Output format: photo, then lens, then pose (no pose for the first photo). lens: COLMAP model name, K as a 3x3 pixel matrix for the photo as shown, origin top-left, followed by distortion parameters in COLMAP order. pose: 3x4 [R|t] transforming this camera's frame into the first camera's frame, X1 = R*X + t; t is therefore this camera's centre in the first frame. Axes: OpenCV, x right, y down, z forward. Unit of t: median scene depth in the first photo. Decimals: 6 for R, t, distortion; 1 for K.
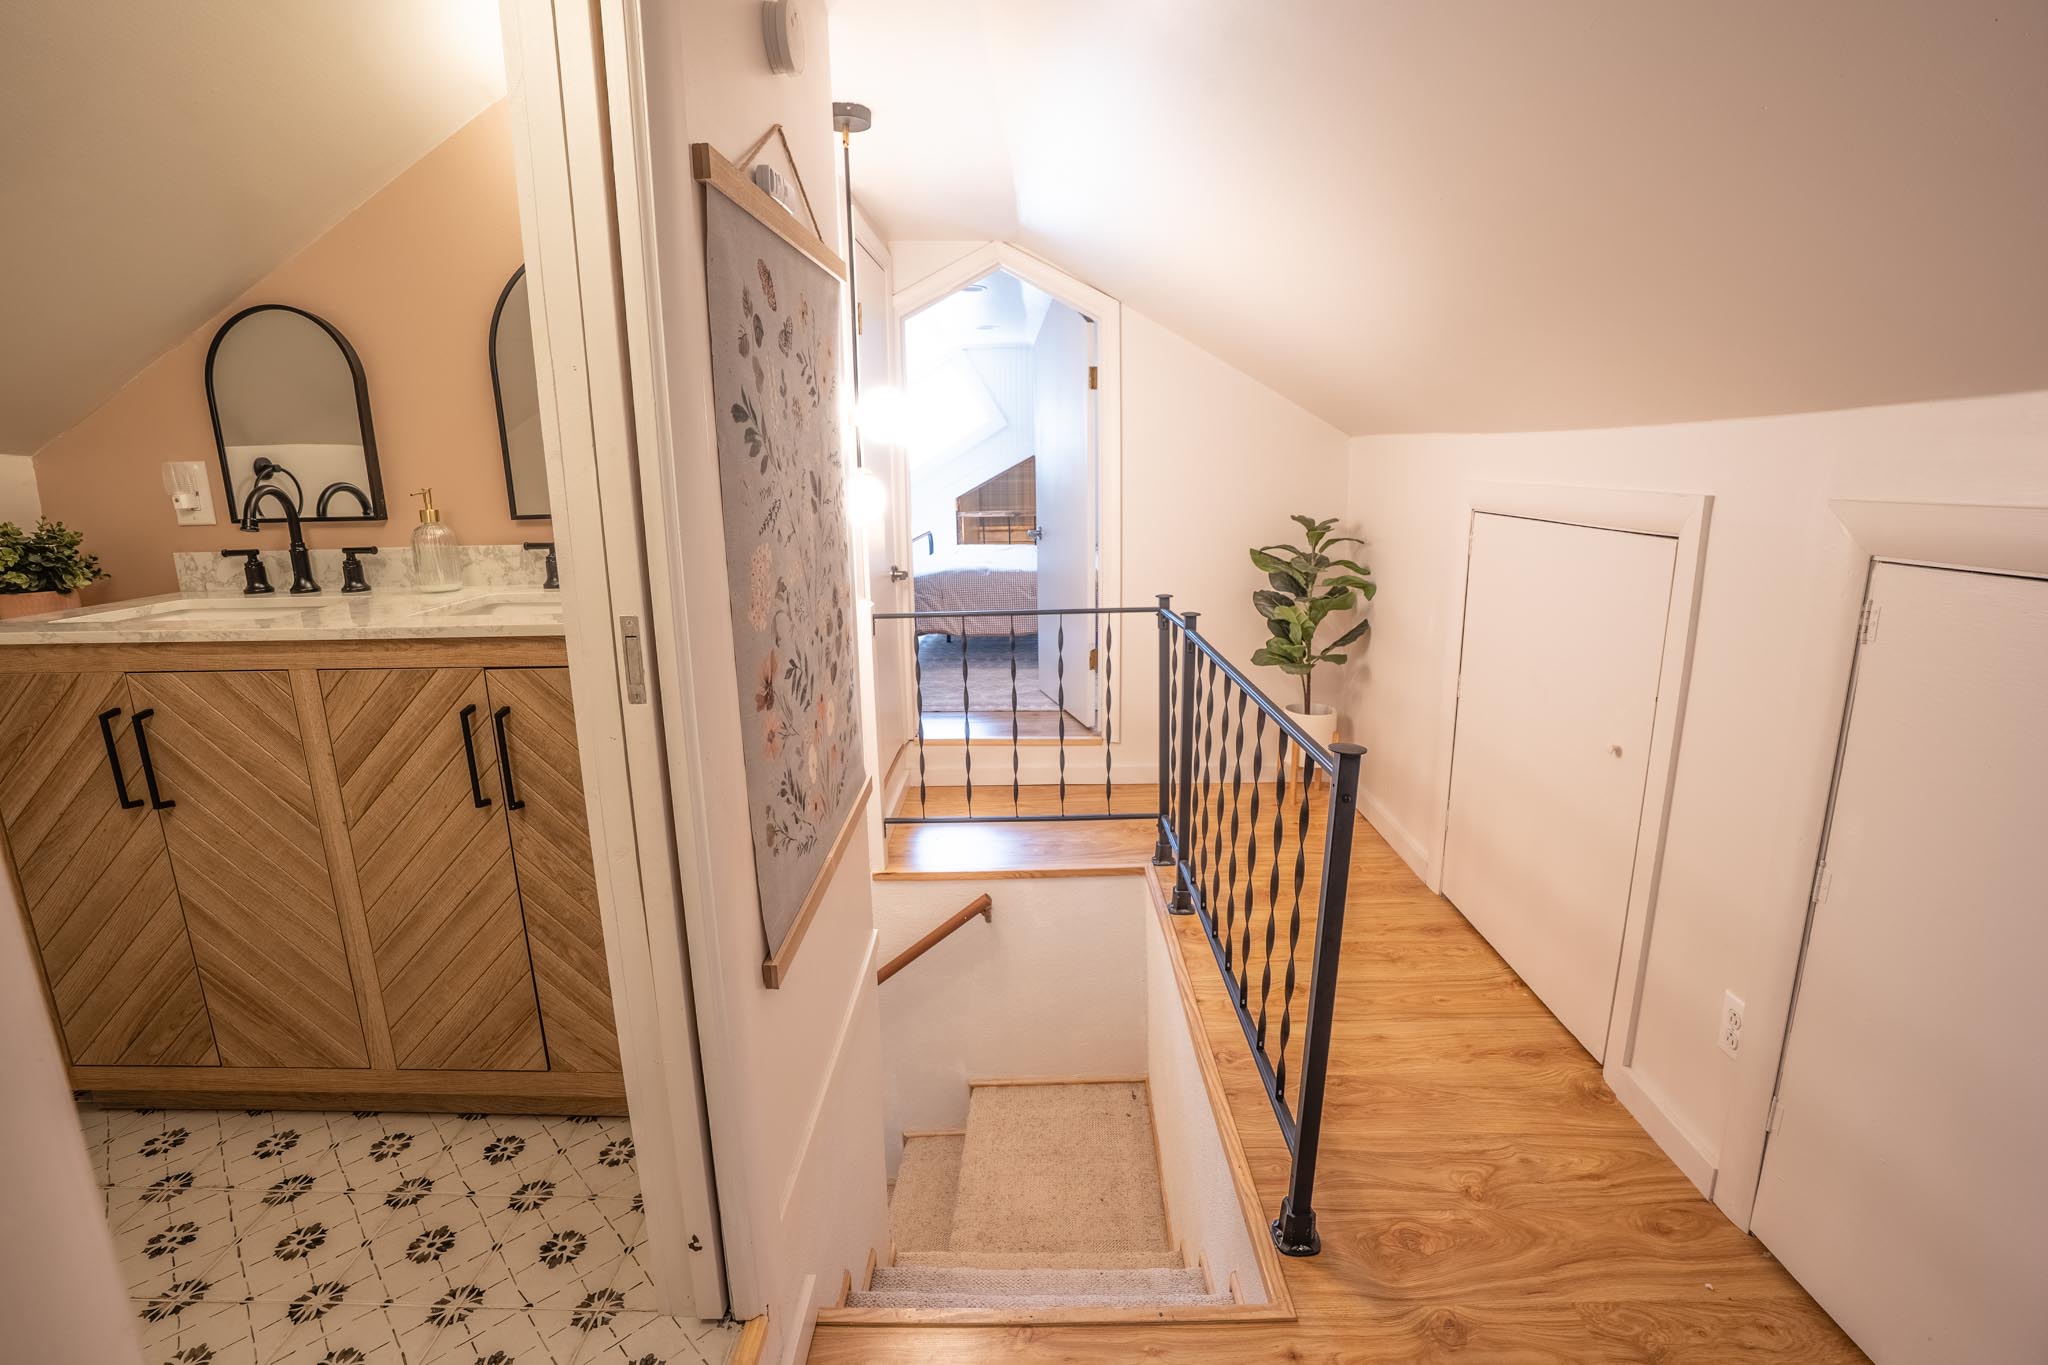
lens RADIAL K [[951.4, 0, 1021.3], [0, 951.4, 676.8], [0, 0, 1]] dist [-0.059316, 0.021740]
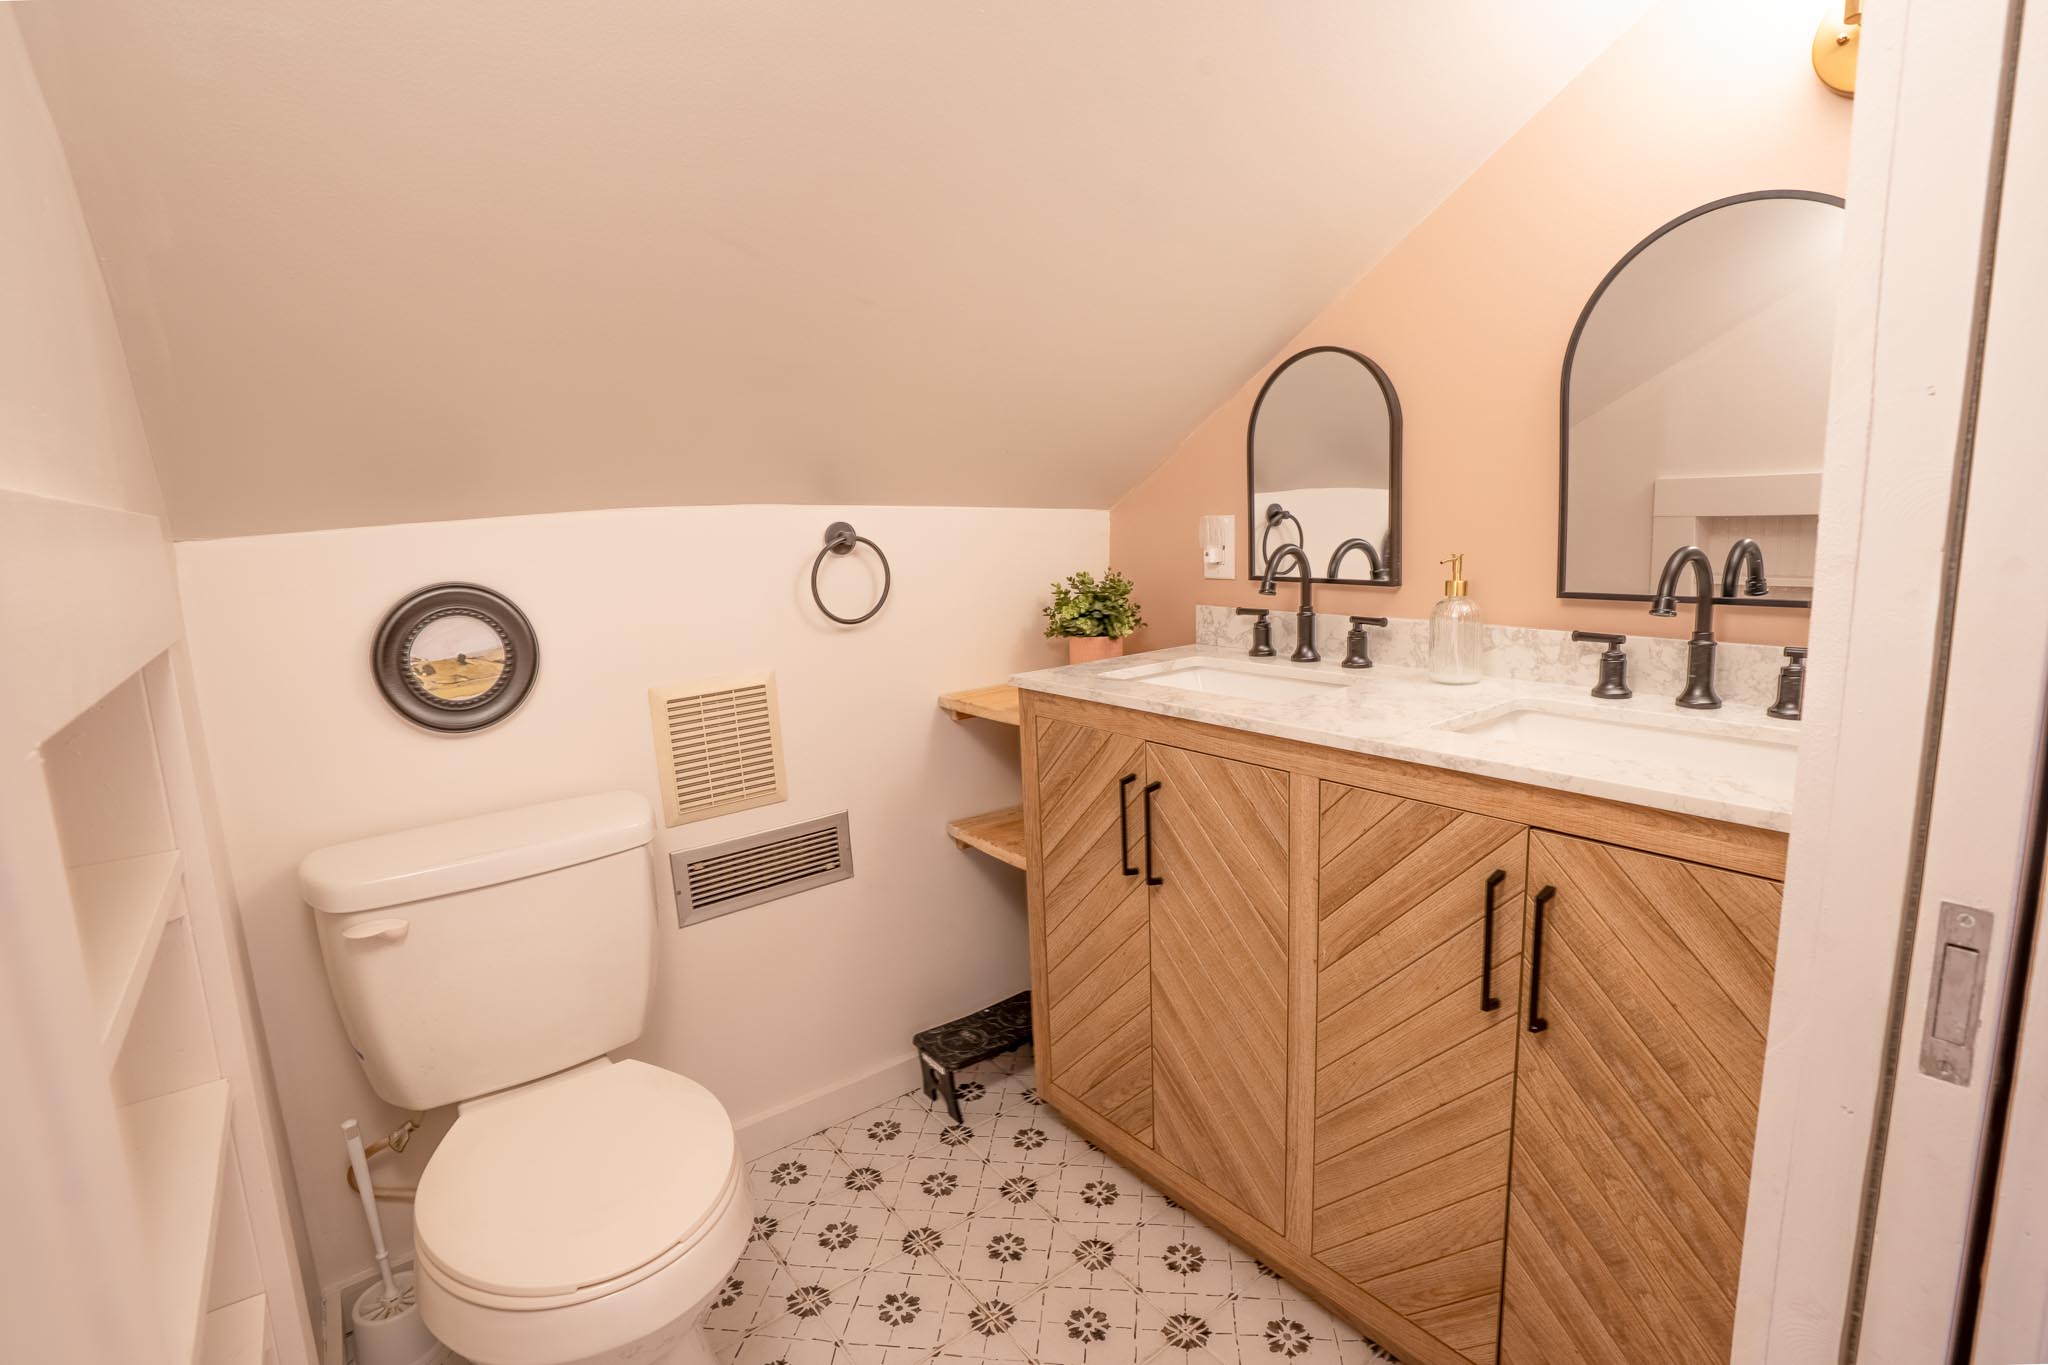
lens RADIAL K [[951.4, 0, 1021.3], [0, 951.4, 676.8], [0, 0, 1]] dist [-0.059316, 0.021740]
pose [[0.618213, 0.127458, -0.775607, -0.265600], [-0.144098, 0.988419, 0.047574, -0.094458], [0.772689, 0.082352, 0.629420, 0.239040]]
